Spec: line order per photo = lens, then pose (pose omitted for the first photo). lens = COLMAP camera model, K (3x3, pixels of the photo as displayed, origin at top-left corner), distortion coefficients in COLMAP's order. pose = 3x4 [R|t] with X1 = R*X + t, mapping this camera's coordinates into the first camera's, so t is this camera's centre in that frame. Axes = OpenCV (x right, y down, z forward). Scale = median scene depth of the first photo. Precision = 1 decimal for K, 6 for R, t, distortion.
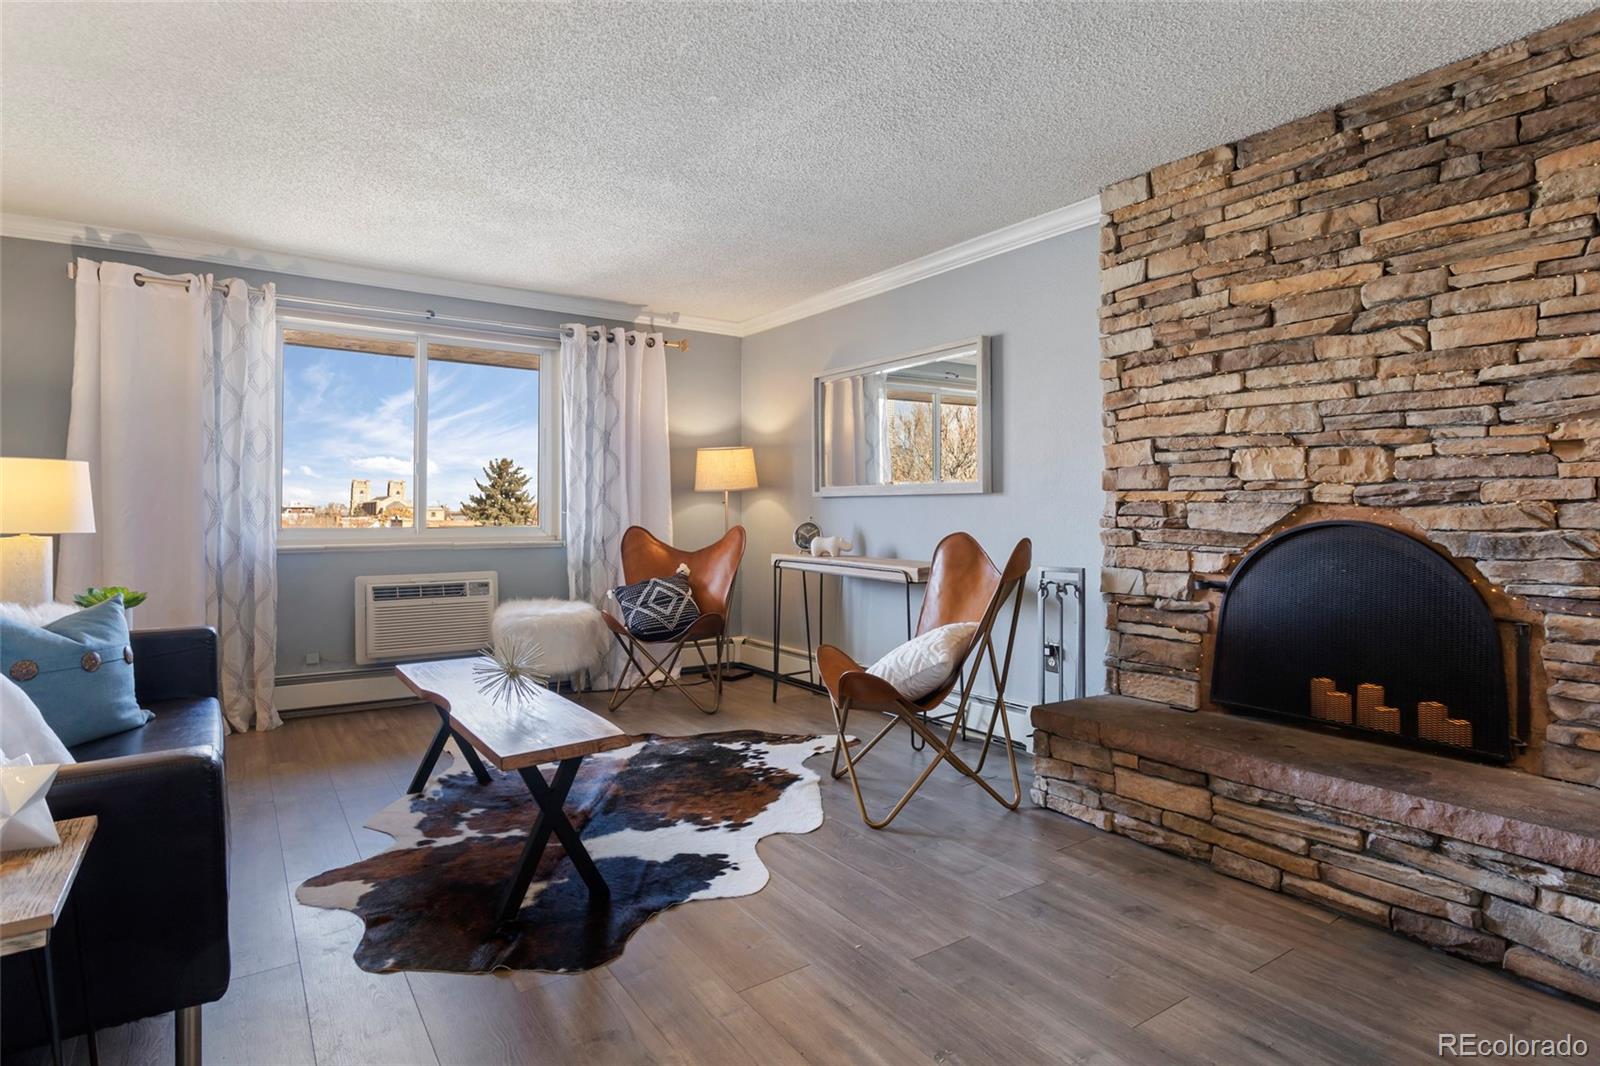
lens RADIAL K [[861.0, 0, 799.4], [0, 861.0, 500.6], [0, 0, 1]] dist [0.000289, 0.001242]
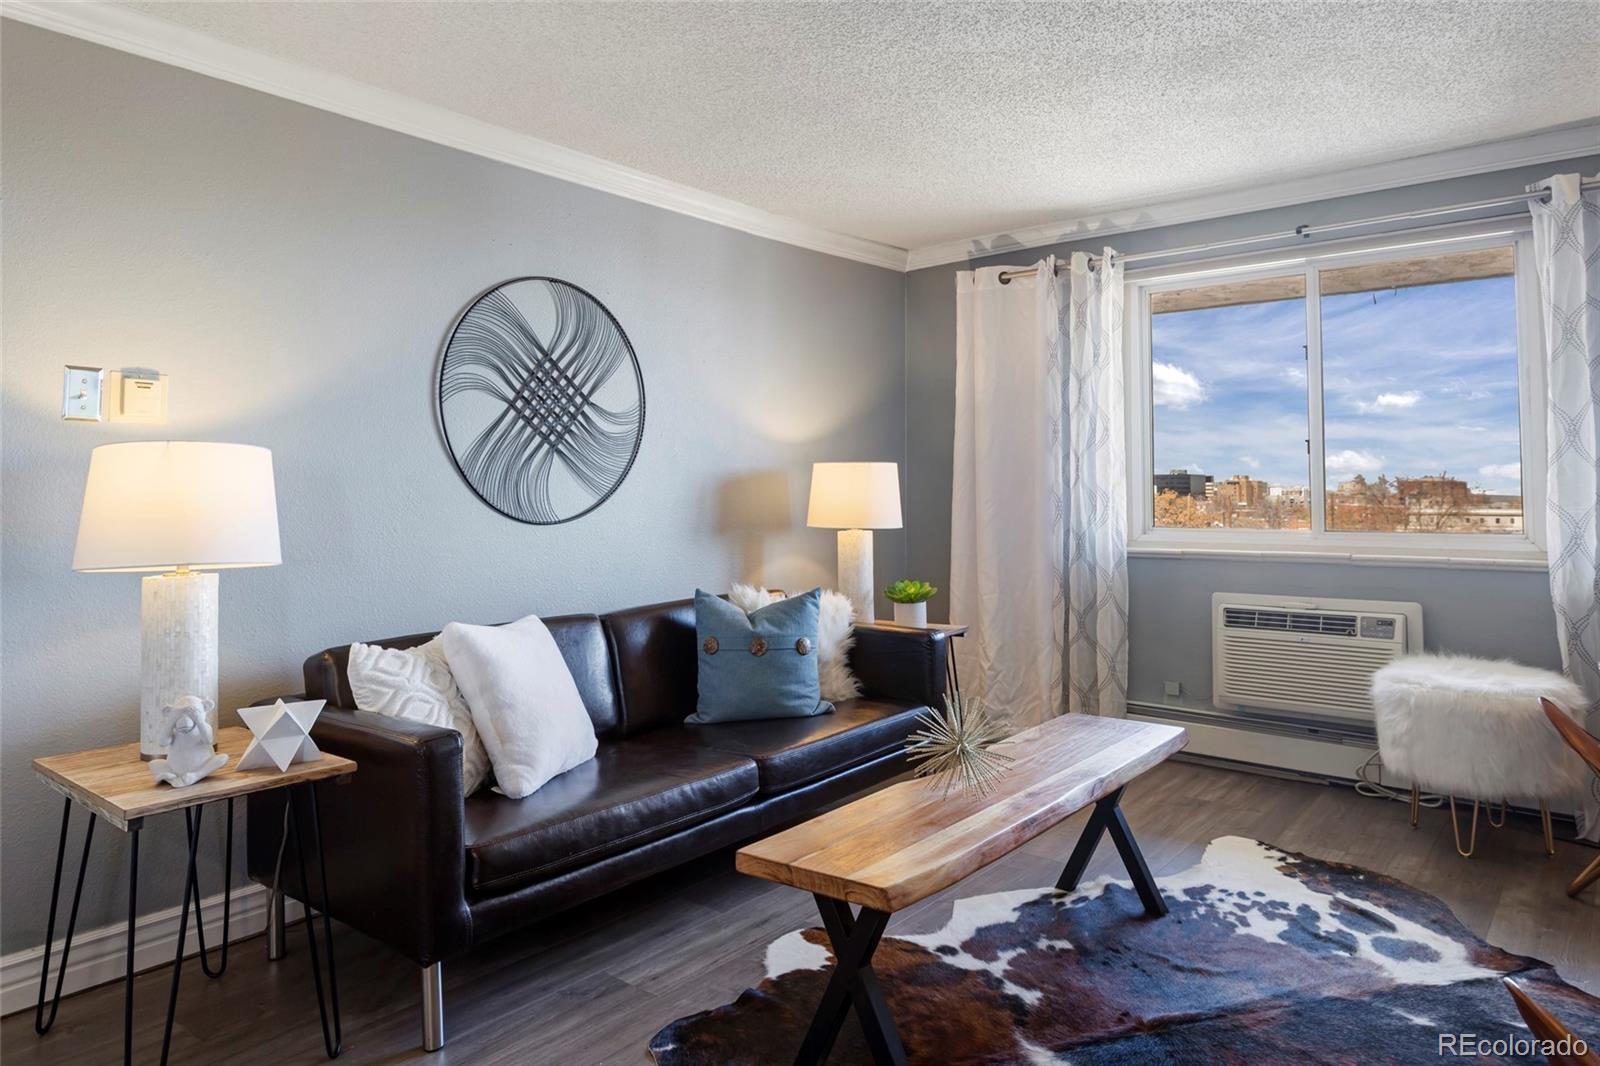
lens RADIAL K [[996.5, 0, 800.2], [0, 996.5, 444.6], [0, 0, 1]] dist [-0.006885, 0.001927]
pose [[0.279133, -0.053792, -0.958744, 0.335531], [0.013926, 0.998551, -0.051971, -0.004376], [0.960151, 0.001155, 0.279478, 0.533345]]
